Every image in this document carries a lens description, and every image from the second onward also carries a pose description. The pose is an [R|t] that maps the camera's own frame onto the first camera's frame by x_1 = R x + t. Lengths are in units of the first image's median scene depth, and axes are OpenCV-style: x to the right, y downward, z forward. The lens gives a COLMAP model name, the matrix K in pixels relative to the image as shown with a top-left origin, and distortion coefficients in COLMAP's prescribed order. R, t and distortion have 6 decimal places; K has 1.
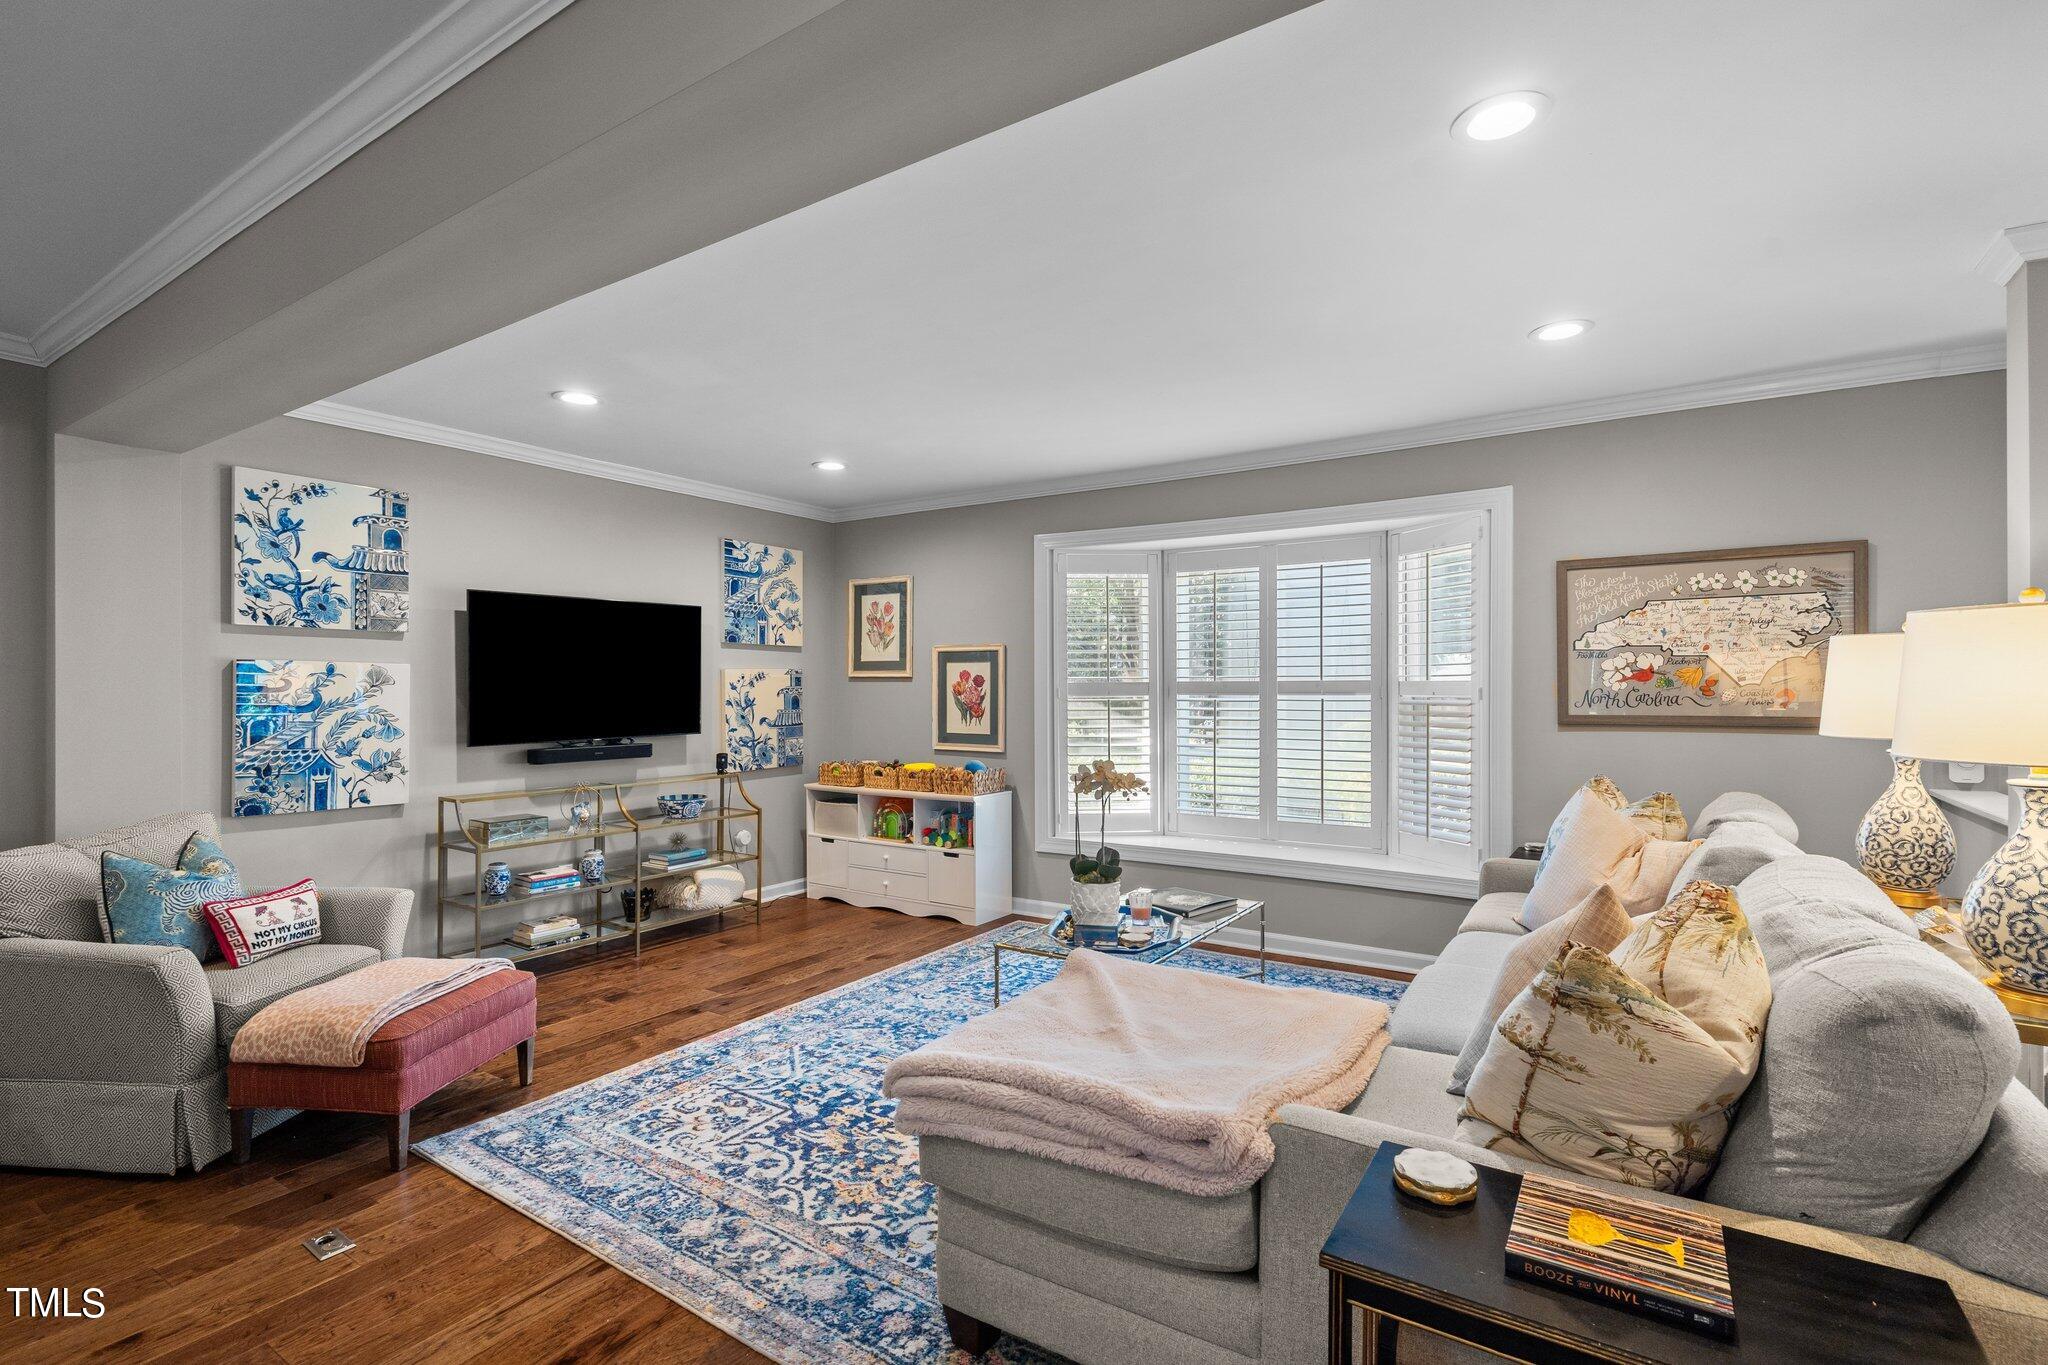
lens RADIAL K [[942.0, 0, 1023.0], [0, 942.0, 693.4], [0, 0, 1]] dist [-0.002498, 0.000913]
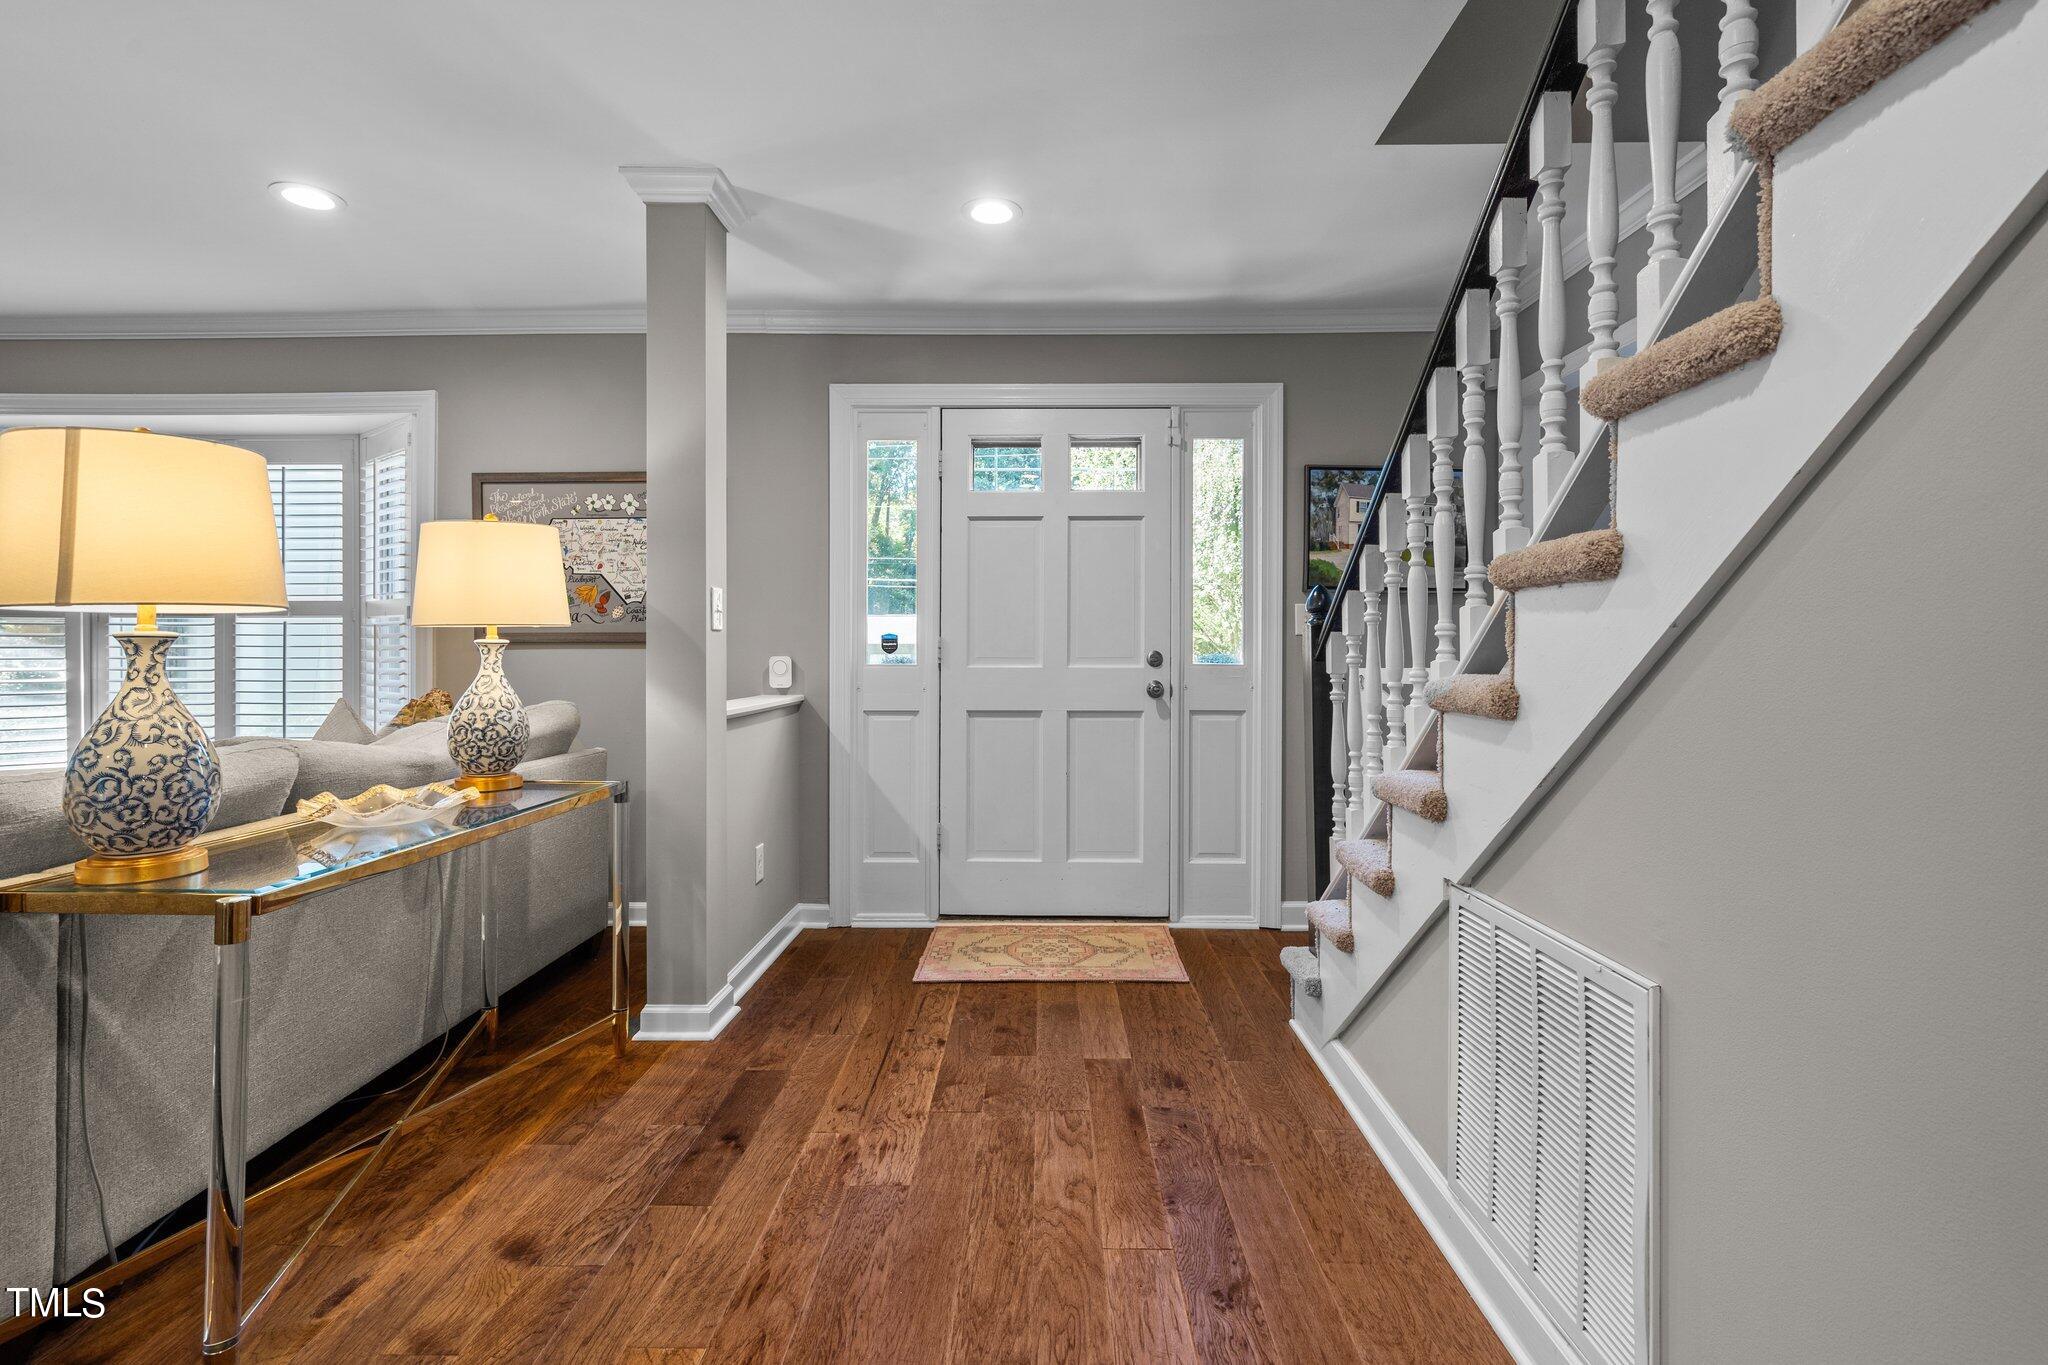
lens RADIAL K [[942.0, 0, 1016.6], [0, 942.0, 647.4], [0, 0, 1]] dist [-0.002498, 0.000913]
pose [[0.845189, 0.006248, 0.534431, 0.422785], [-0.000534, 0.999941, -0.010845, 0.038375], [-0.534467, 0.008880, 0.845143, -0.085572]]
